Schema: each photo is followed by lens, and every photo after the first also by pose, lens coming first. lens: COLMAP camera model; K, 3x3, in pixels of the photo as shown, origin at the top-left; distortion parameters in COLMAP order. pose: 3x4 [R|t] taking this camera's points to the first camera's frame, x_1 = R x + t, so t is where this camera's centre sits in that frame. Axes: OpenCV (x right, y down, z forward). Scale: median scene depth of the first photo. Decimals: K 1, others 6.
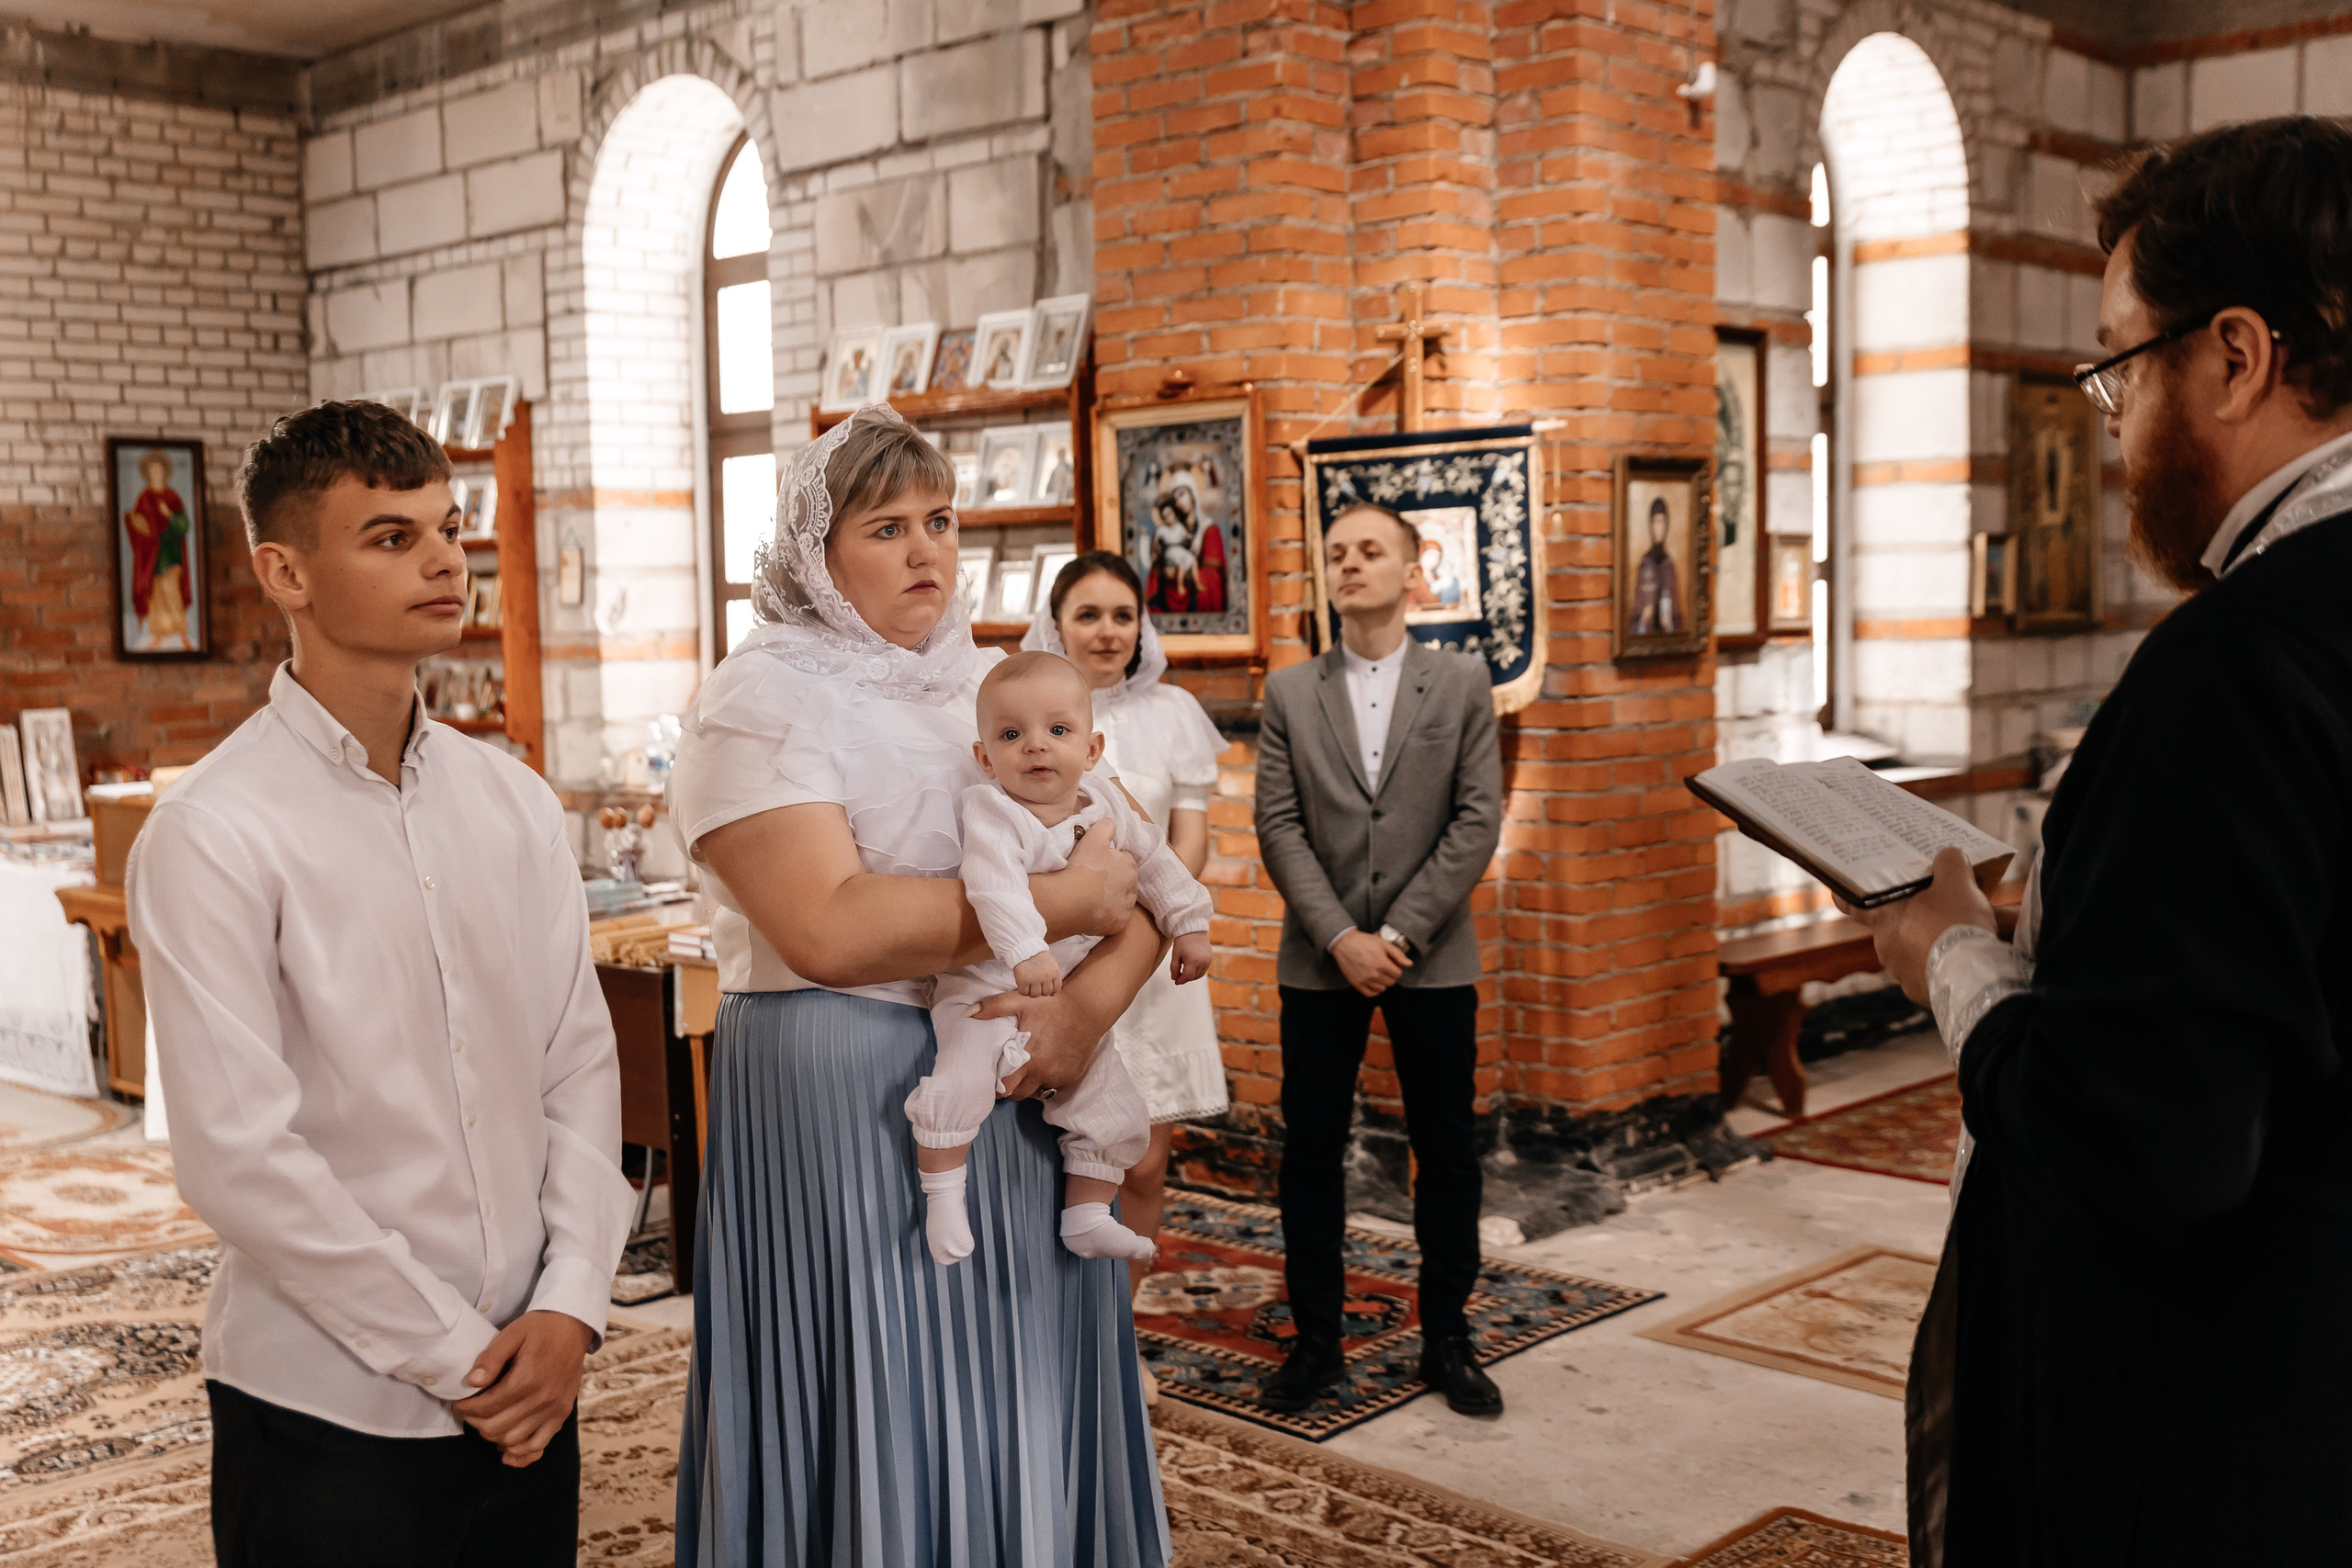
lens RADIAL K [[2601.2, 0, 1154.8], [0, 2601.2, 782.5], [0, 0, 1]] dist [-0.009808, 0.027751]
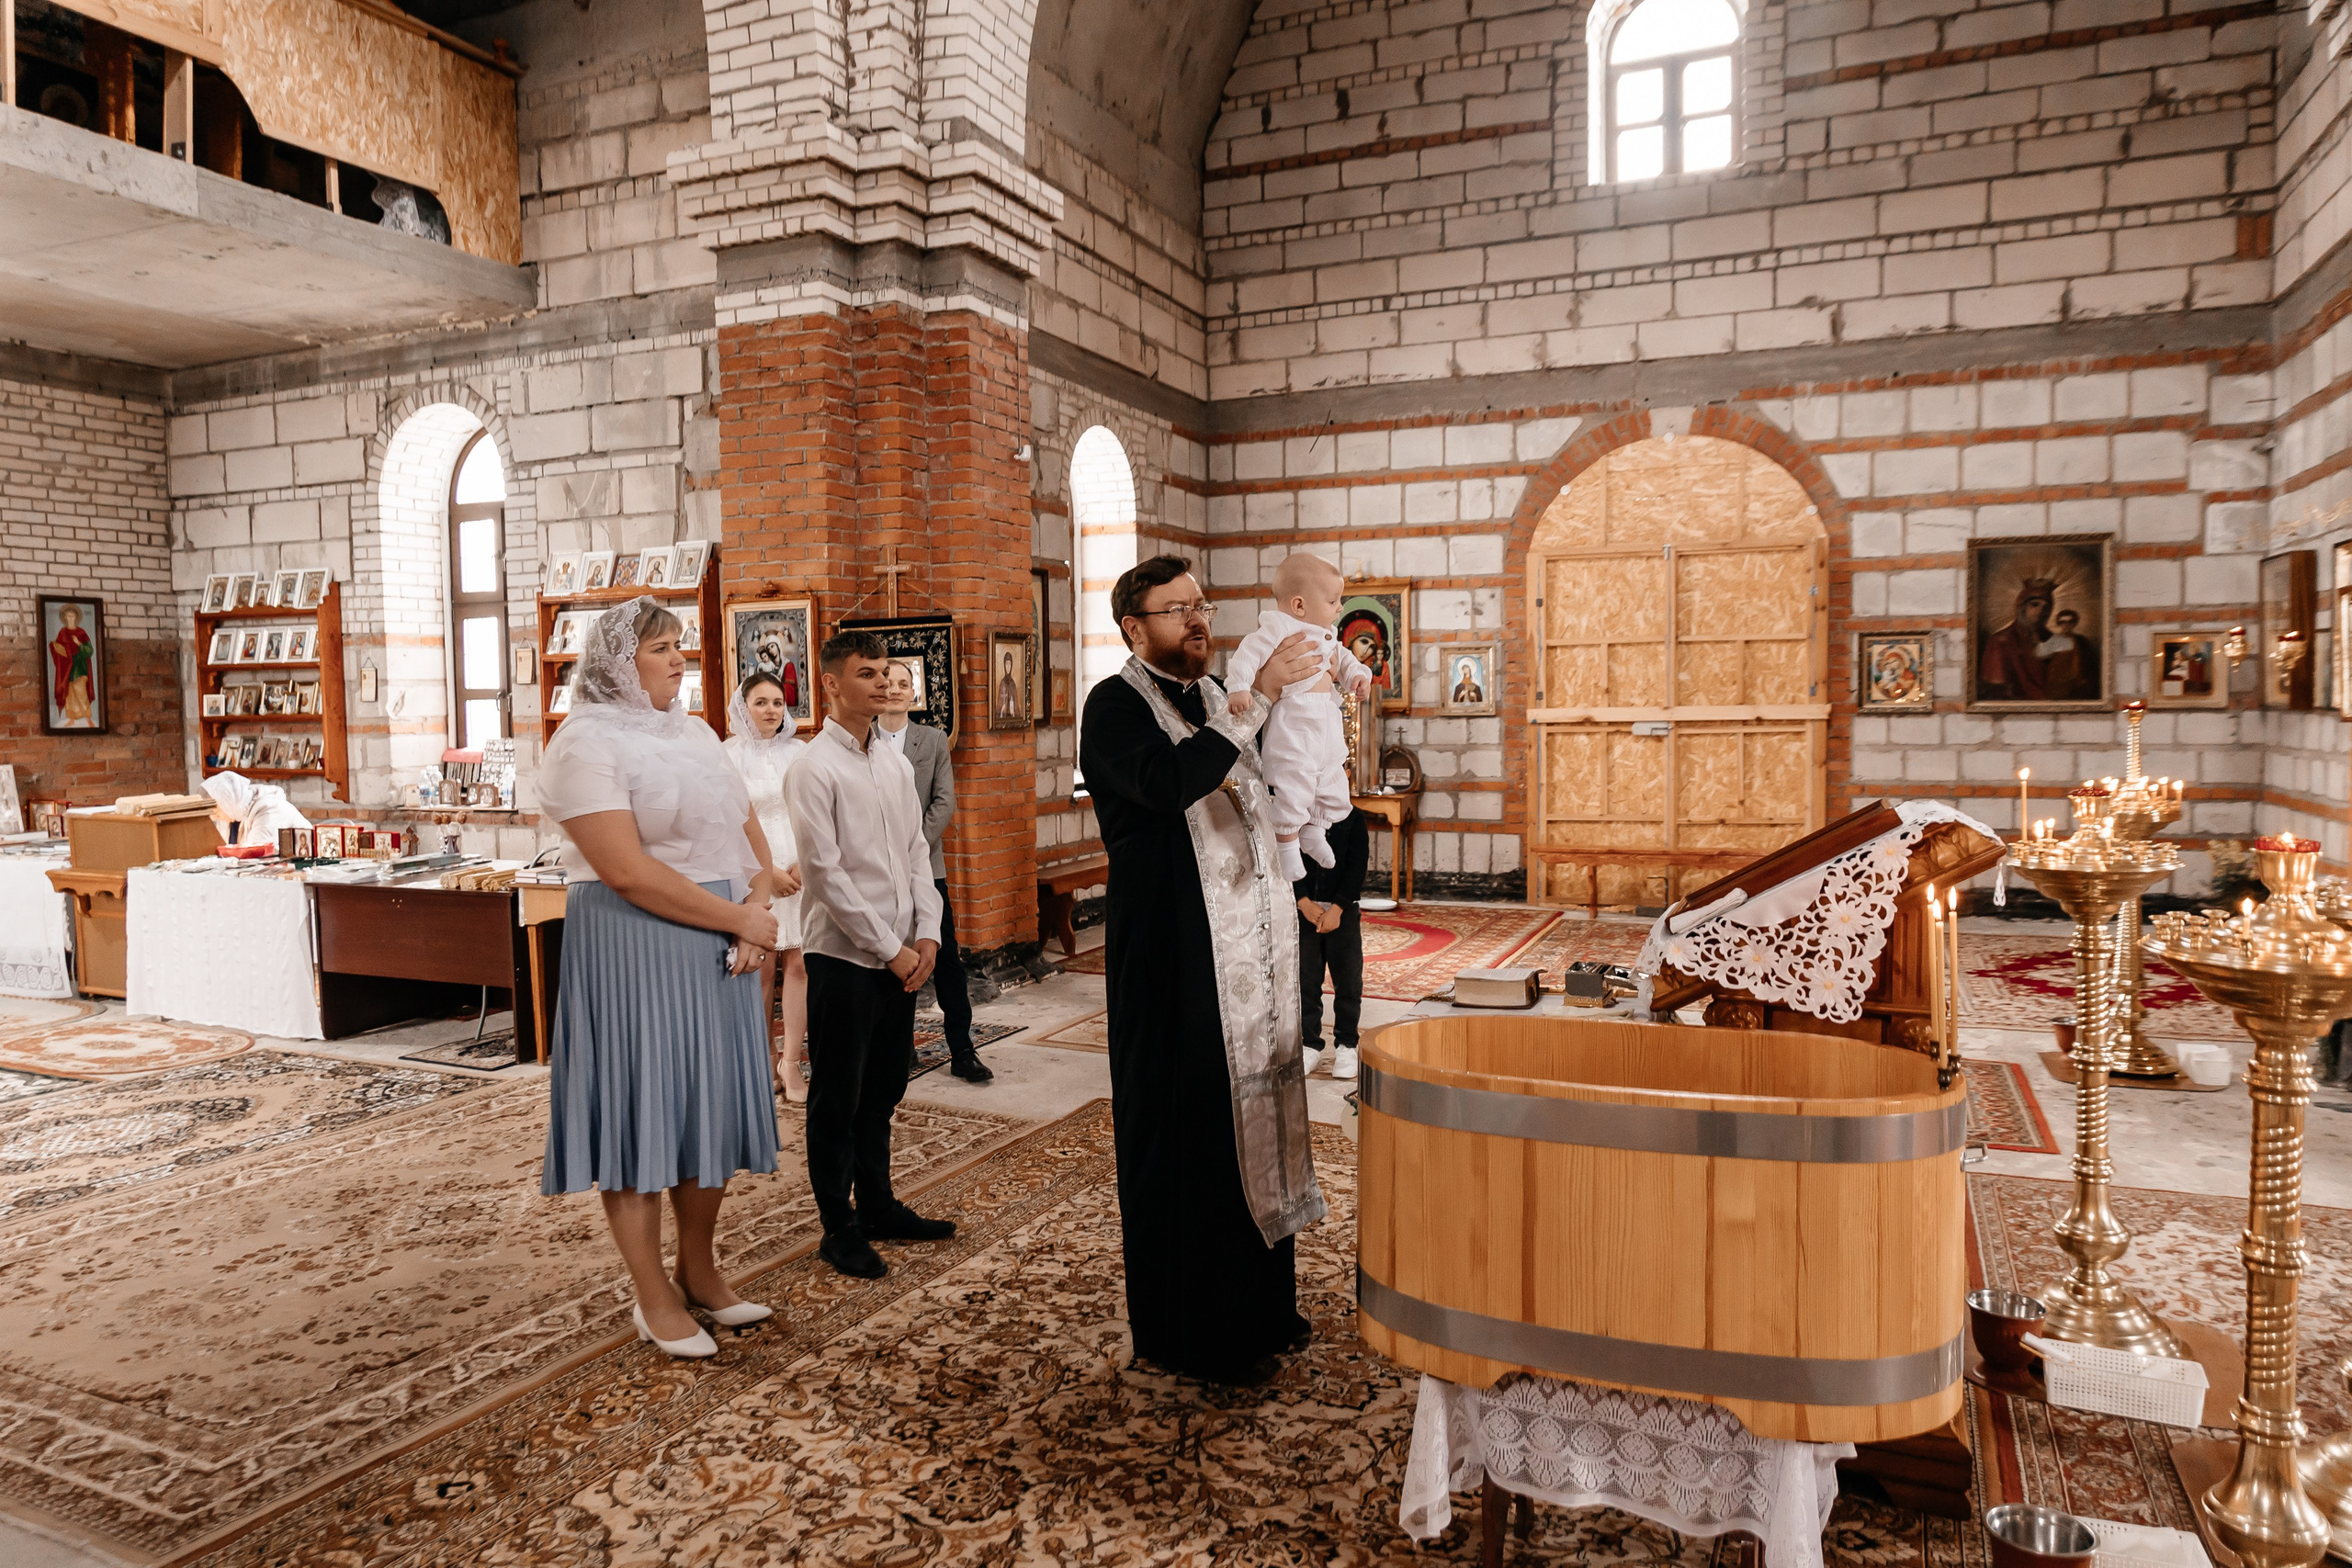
lens RADIAL K [[1572.4, 0, 1163.8], [0, 1572.4, 784.9], [0, 0, 1]] dist [0.000242, 0.003381]
pose [[0.942062, -0.010861, 0.335264, -0.096648], [0.017530, 0.999704, -0.016870, 0.016871], [-0.334981, 0.021770, 0.941973, -0.191619]]
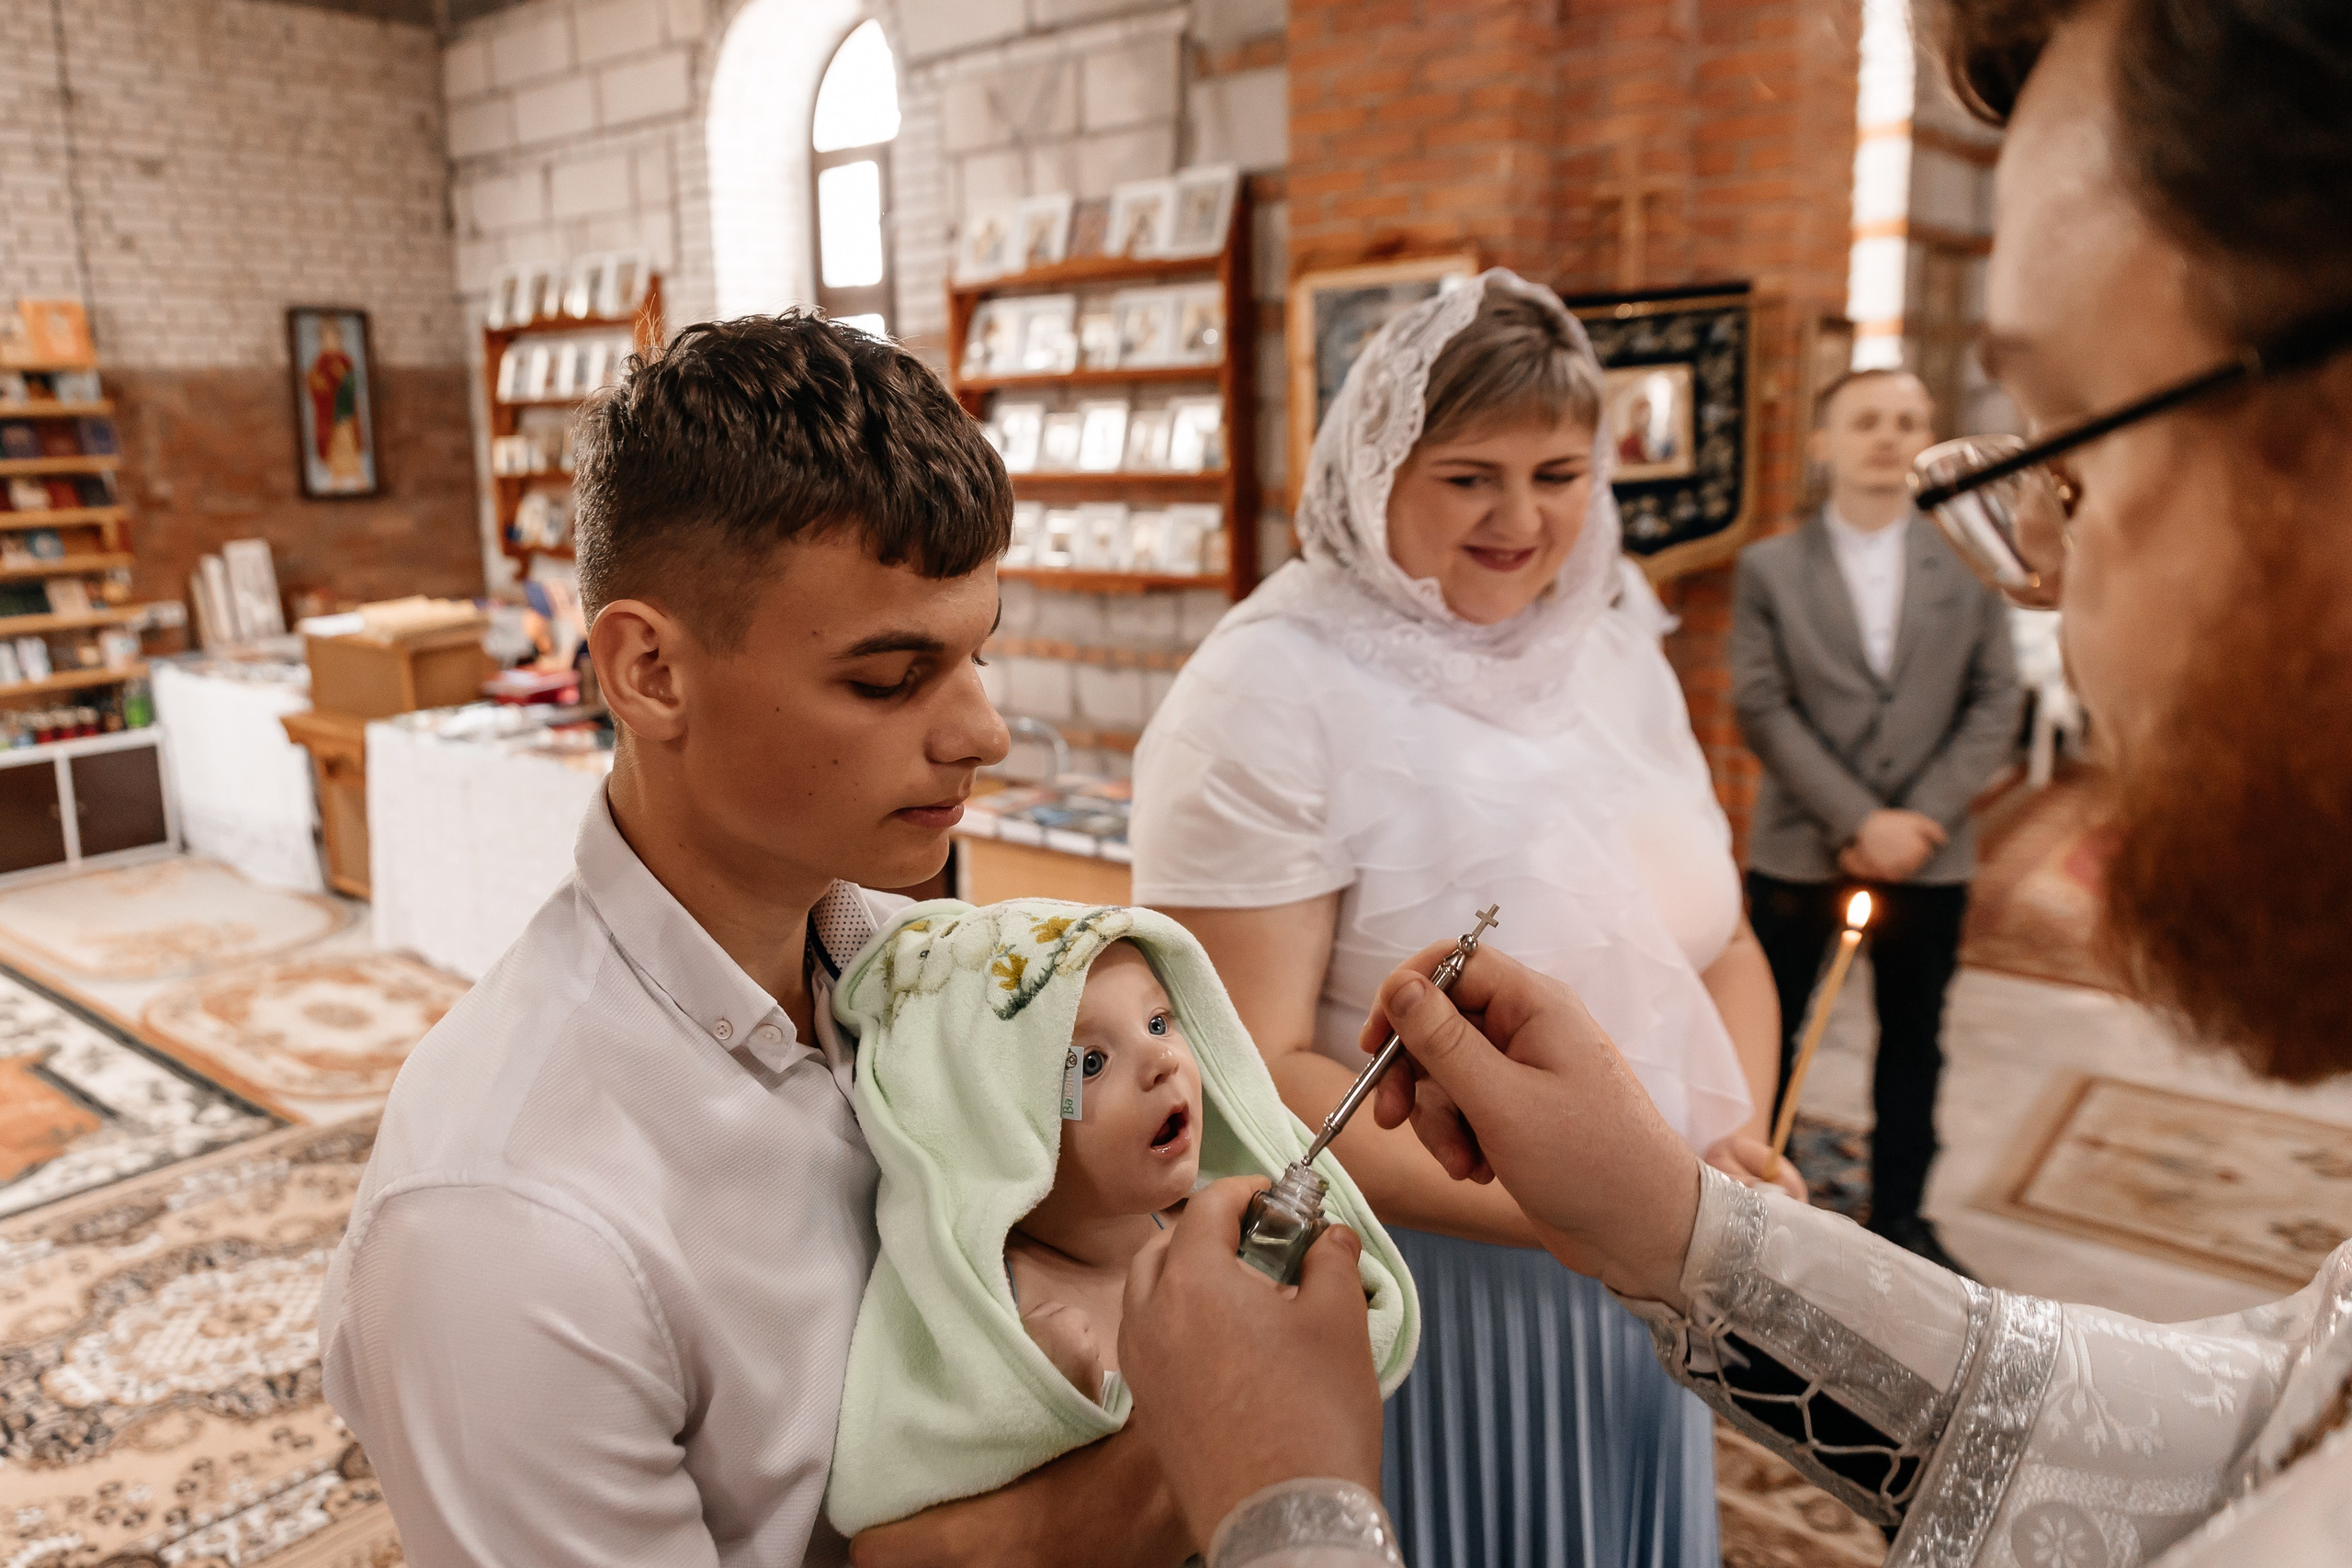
lens RADIAL K [[1682.6, 0, 1021.8], [0, 1682.6, 698.7], [0, 0, 1]] dist [-0.000225, 0.001614]
pose [[0.998681, -0.015018, 0.049091, -0.148165], [0.010351, 0.995521, 0.093975, -0.033363], [-0.050282, -0.093343, 0.994363, 0.283974]]
